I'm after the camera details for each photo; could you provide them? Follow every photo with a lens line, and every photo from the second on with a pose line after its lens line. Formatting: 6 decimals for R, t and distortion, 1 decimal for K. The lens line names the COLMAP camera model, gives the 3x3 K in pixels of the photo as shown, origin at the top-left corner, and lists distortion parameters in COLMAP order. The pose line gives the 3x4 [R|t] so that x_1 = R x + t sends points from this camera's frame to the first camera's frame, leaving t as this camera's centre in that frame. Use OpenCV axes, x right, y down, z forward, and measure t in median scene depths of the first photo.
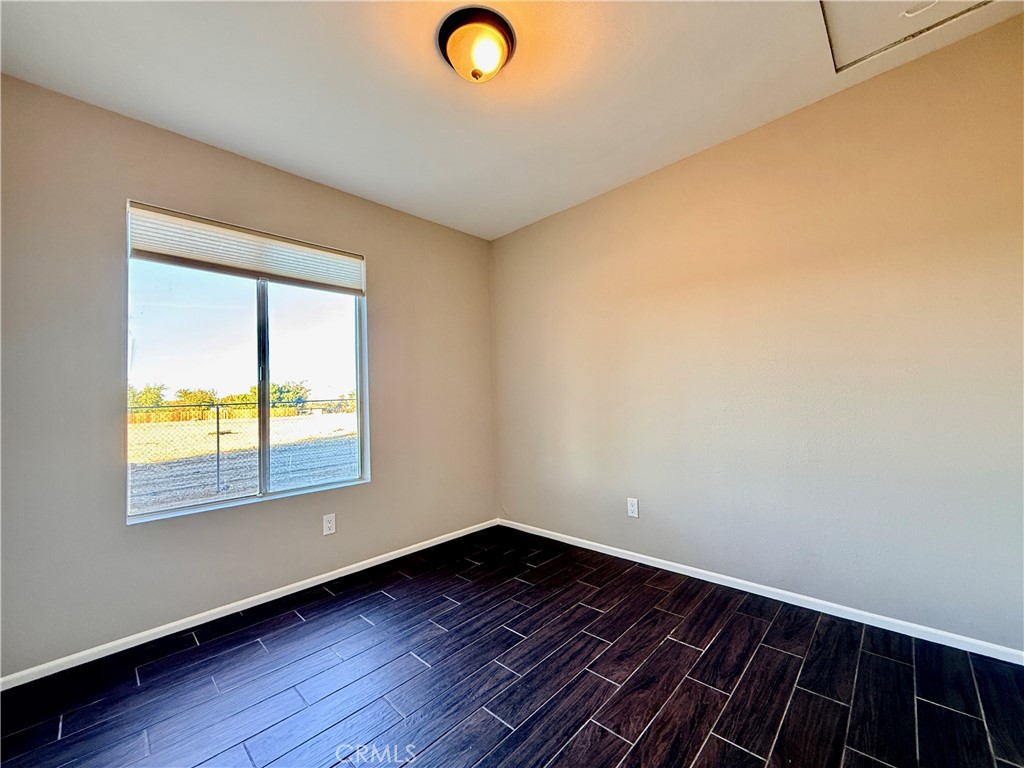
lens RADIAL K [[408.2, 0, 512.8], [0, 408.2, 387.5], [0, 0, 1]] dist [0.000281, -0.000686]
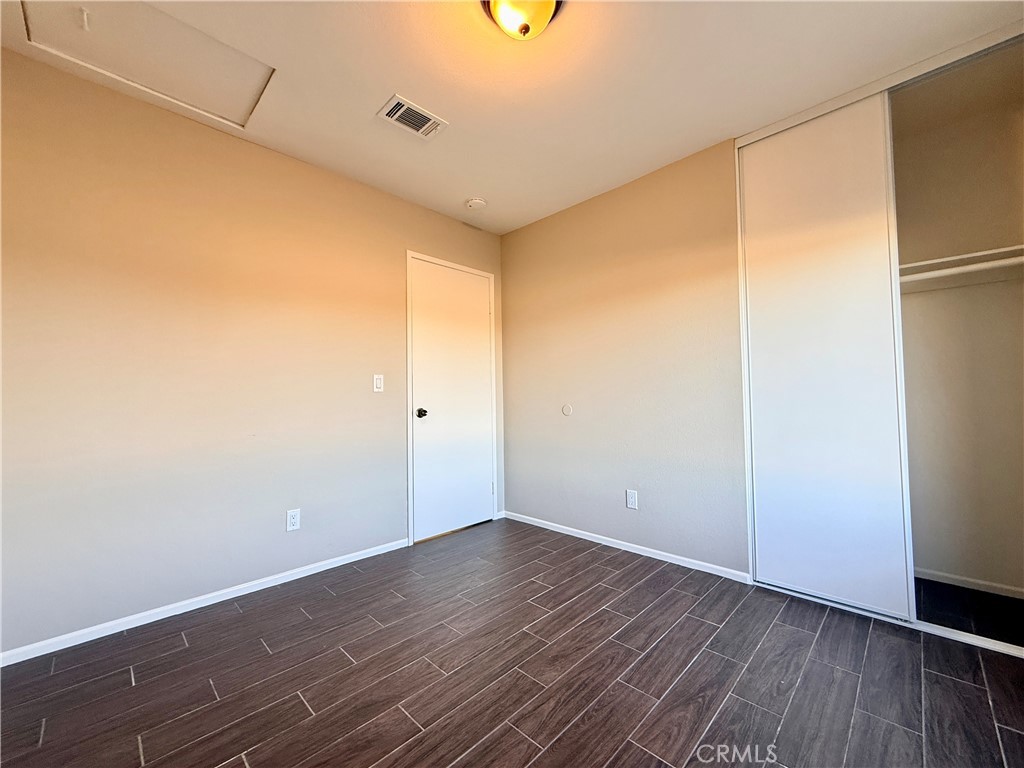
lens RADIAL K [[408.2, 0, 510.0], [0, 408.2, 386.1], [0, 0, 1]] dist [0.000281, -0.000686]
pose [[-0.998995, 0.041711, 0.016413, -0.022157], [0.040518, 0.996909, -0.067312, 0.073695], [-0.019170, -0.066579, -0.997597, 1.489516]]
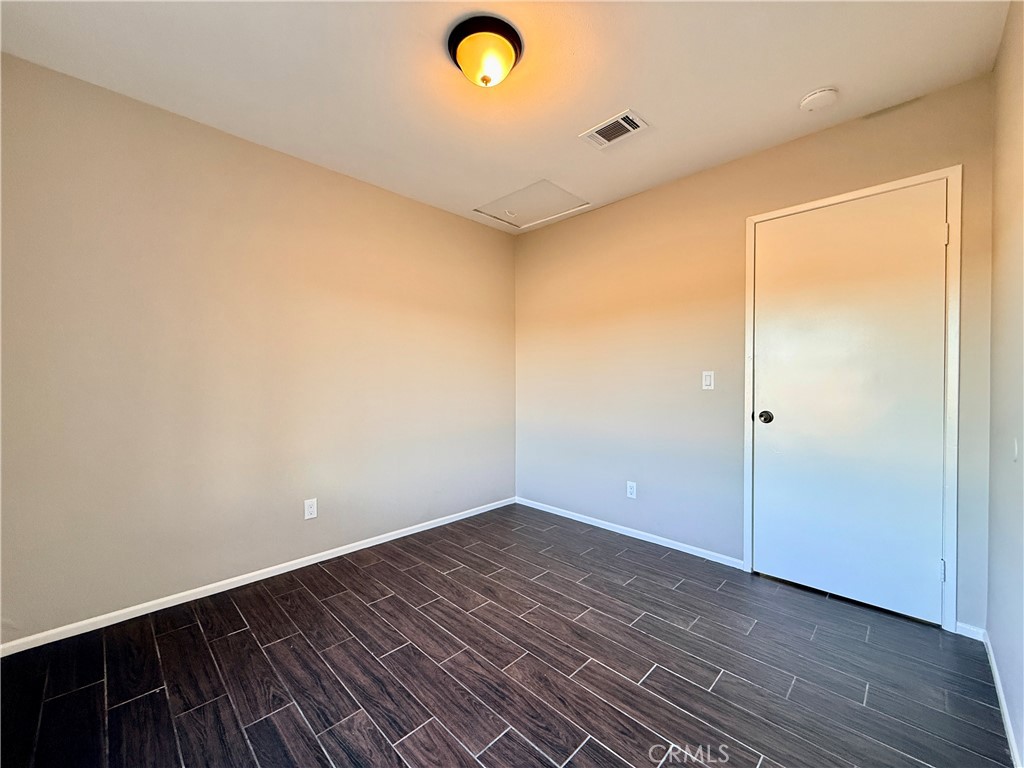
lens RADIAL K [[408.2, 0, 511.9], [0, 408.2, 383.4], [0, 0, 1]] dist [0.000281, -0.000686]
pose [[0.021688, 0.018331, 0.999597, -0.880116], [-0.033113, 0.999296, -0.017607, 0.005133], [-0.999216, -0.032718, 0.022279, 0.703417]]
